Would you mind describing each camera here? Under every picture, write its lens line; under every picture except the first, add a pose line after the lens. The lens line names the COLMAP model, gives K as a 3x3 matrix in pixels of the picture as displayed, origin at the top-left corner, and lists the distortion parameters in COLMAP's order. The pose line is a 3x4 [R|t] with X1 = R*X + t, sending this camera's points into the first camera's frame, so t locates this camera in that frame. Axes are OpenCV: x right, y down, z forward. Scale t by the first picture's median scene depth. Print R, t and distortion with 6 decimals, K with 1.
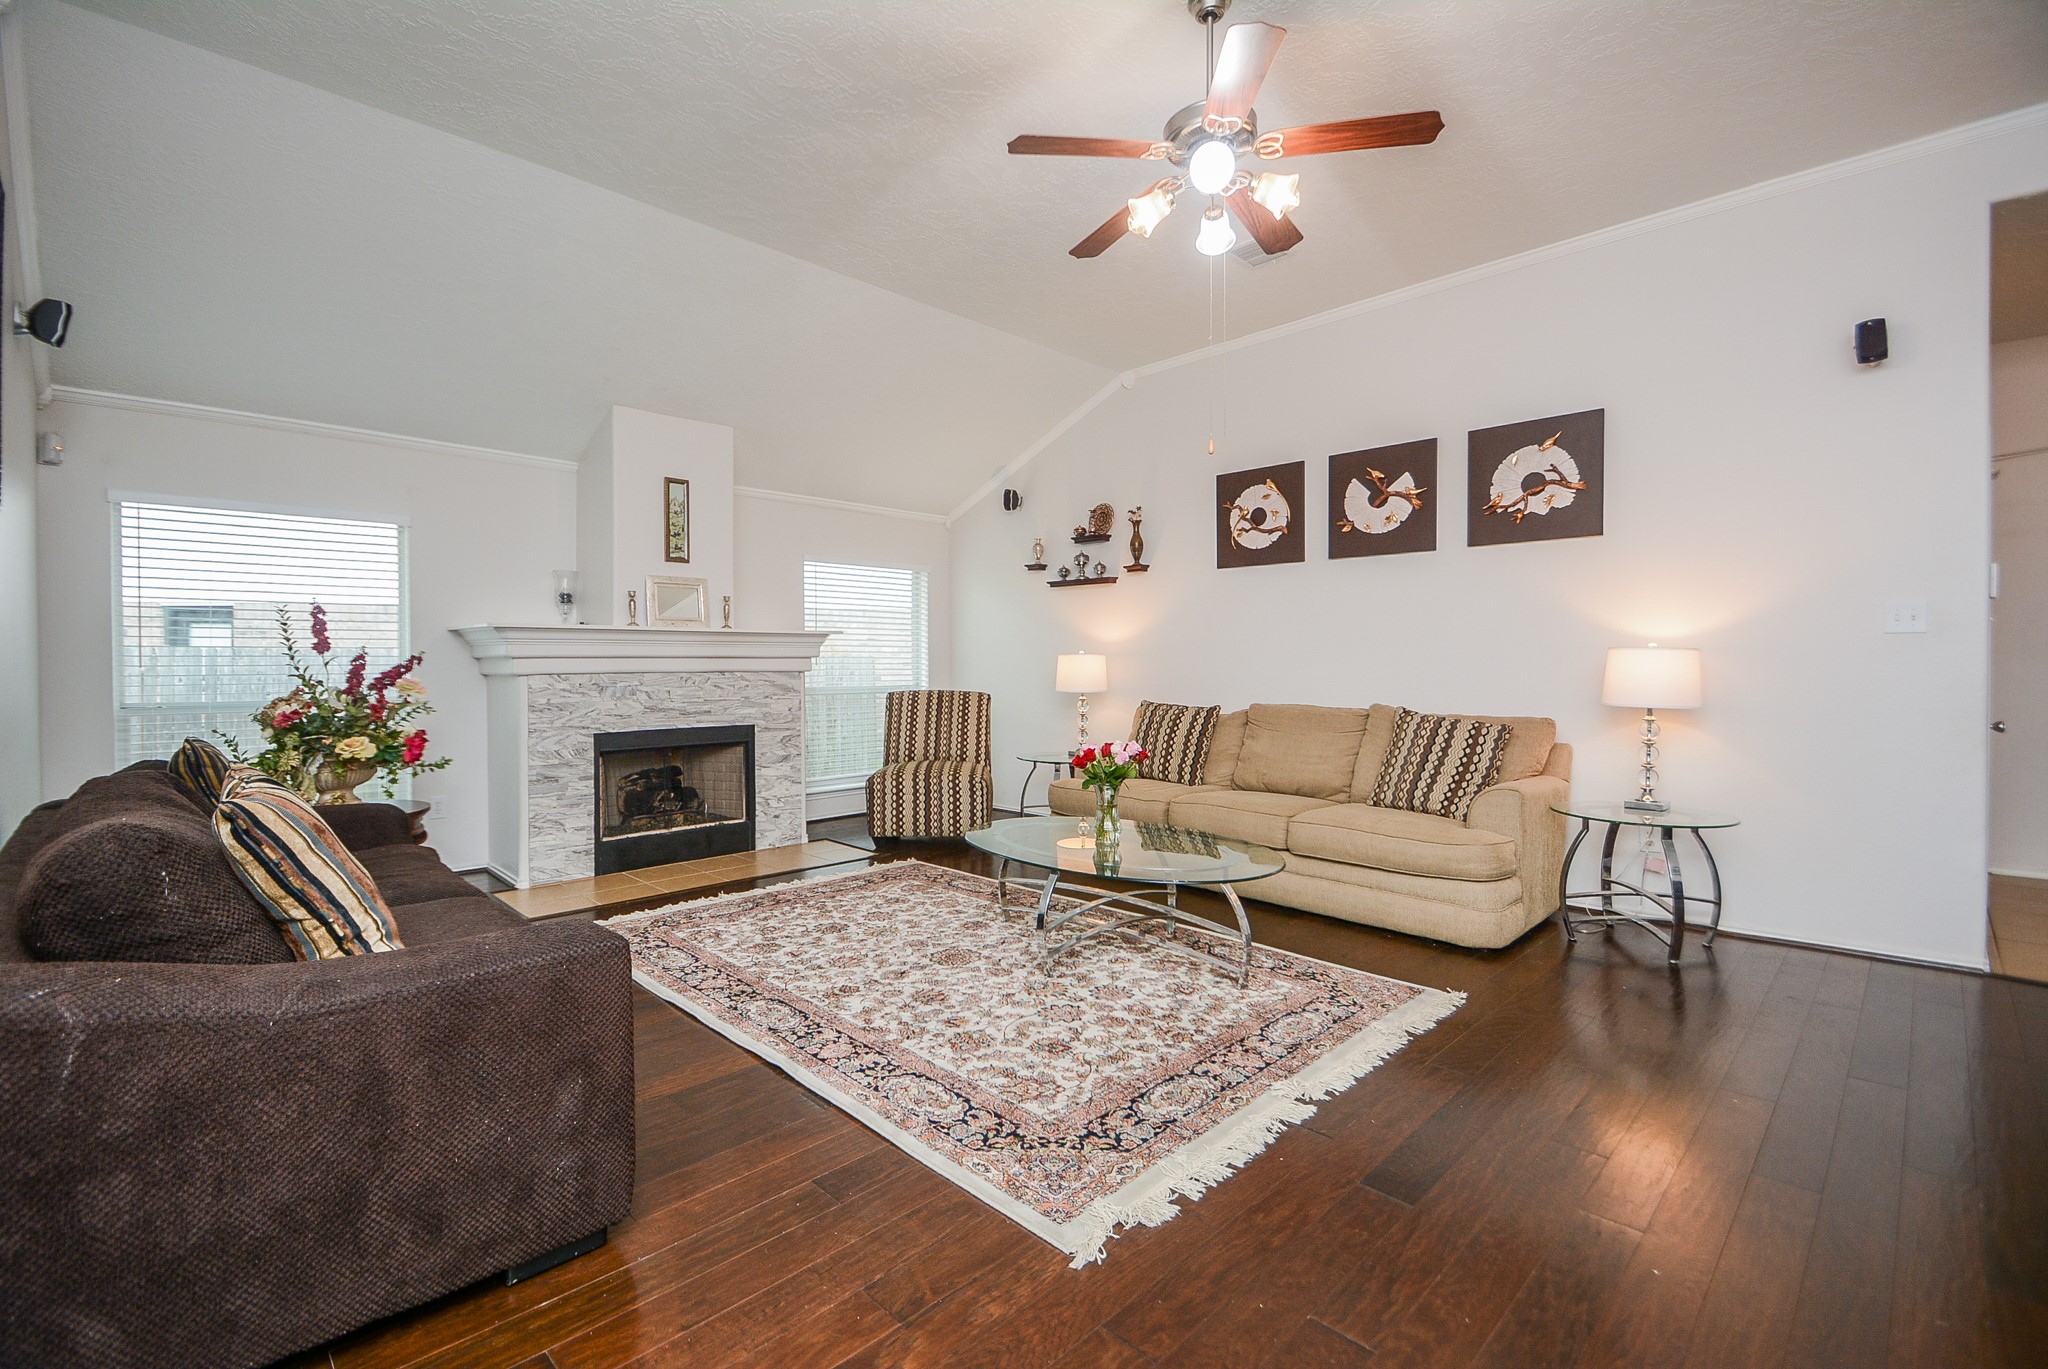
lens RADIAL K [[911.7, 0, 1011.4], [0, 911.7, 676.6], [0, 0, 1]] dist [0.020948, -0.017314]
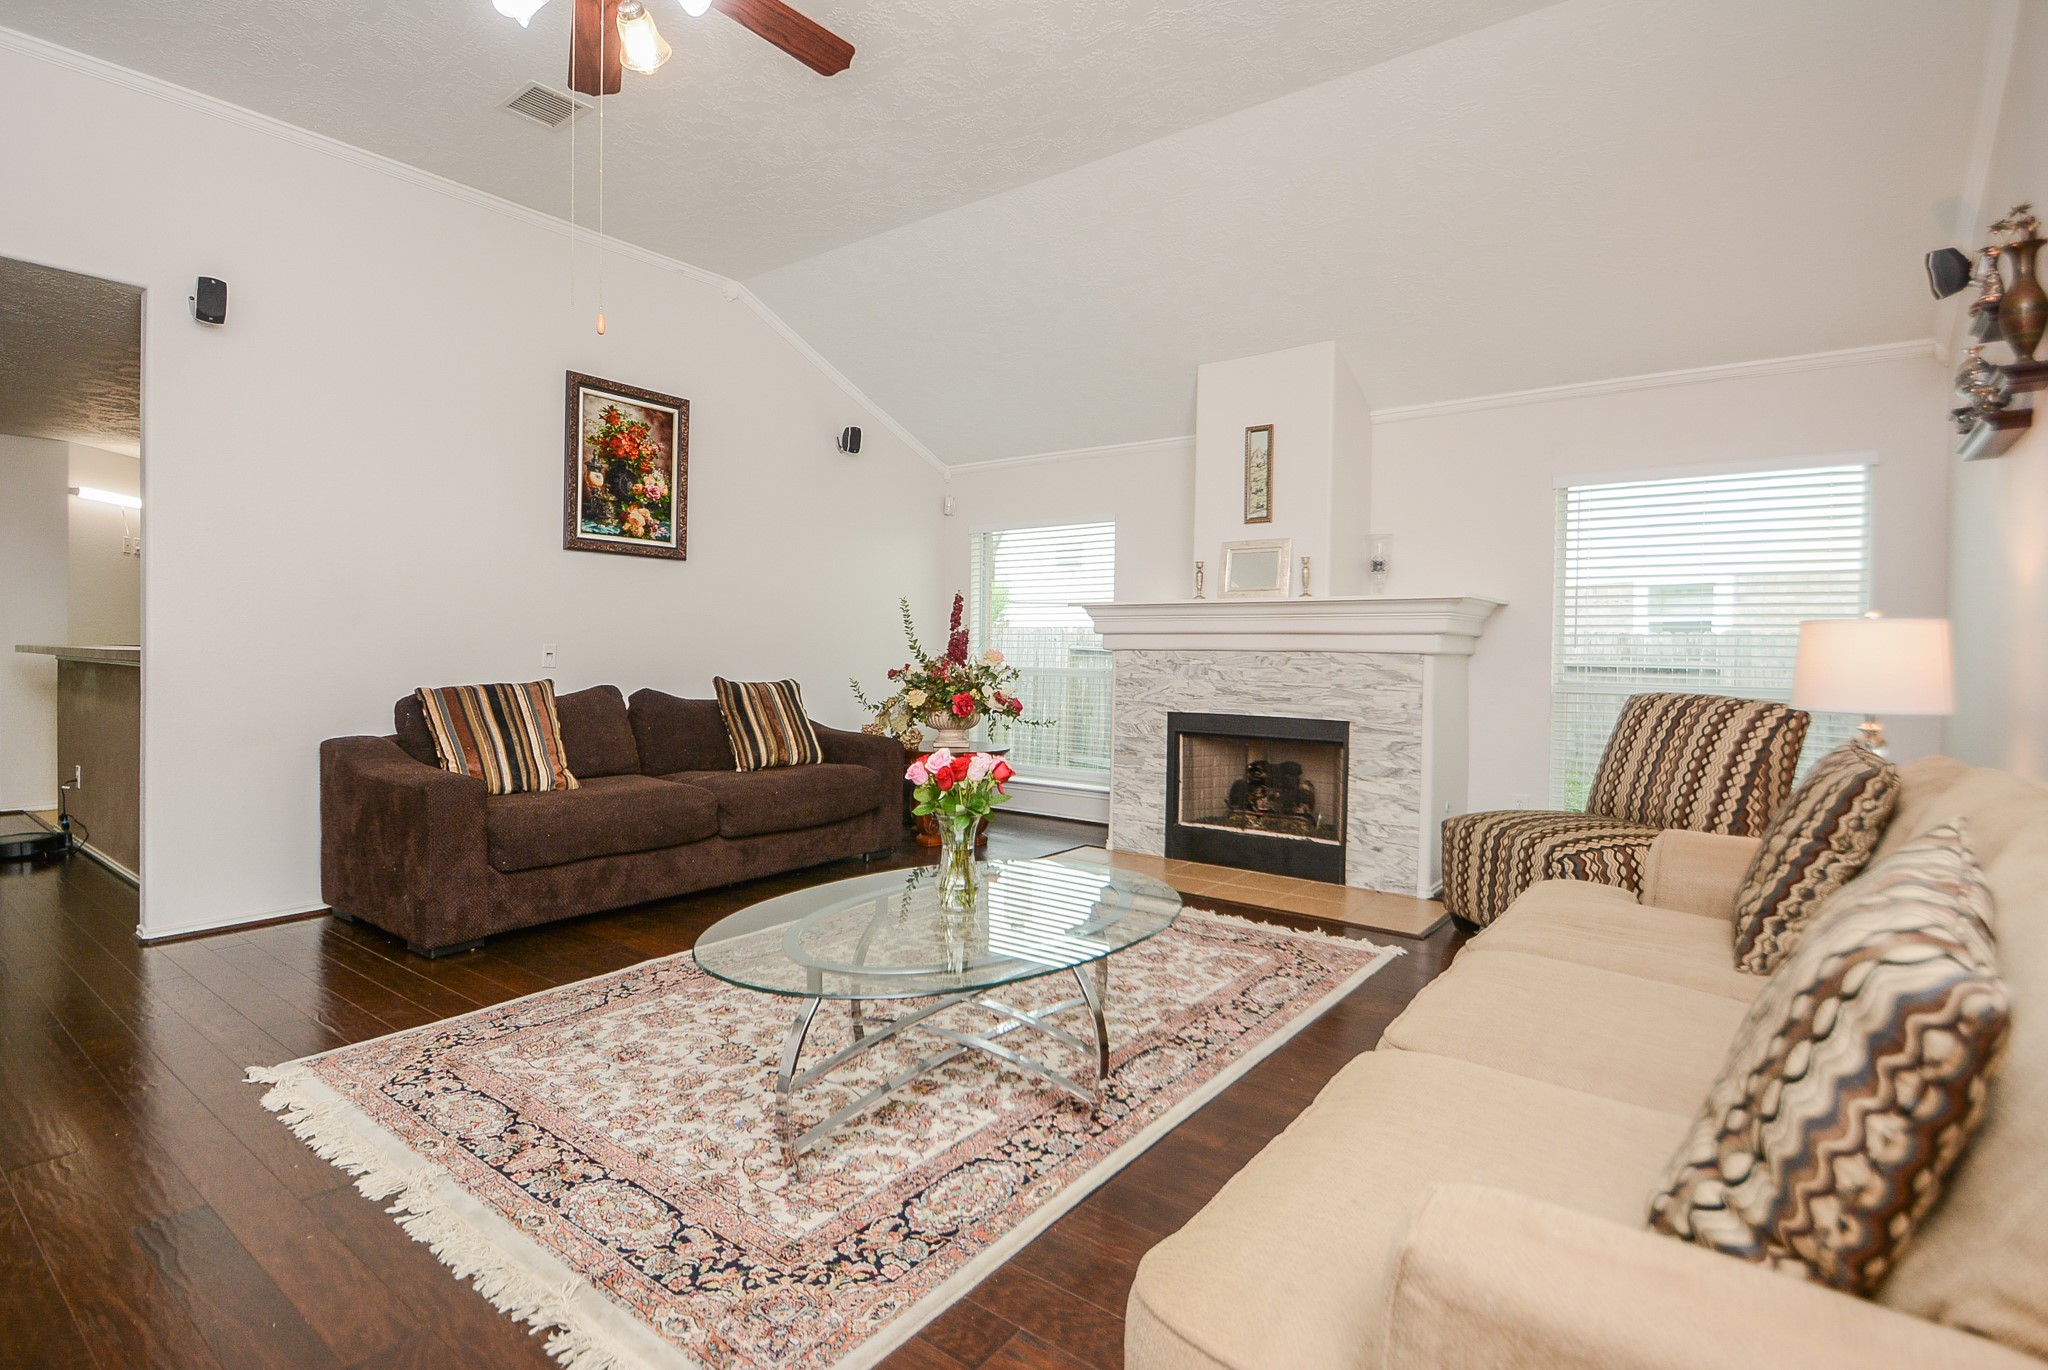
lens RADIAL K [[998.6, 0, 971.2], [0, 998.6, 673.4], [0, 0, 1]] dist [-0.004091, -0.001221]
pose [[0.119720, 0.030304, -0.992345, 0.749167], [-0.027101, 0.999261, 0.027246, -0.002571], [0.992438, 0.023632, 0.120453, 0.861829]]
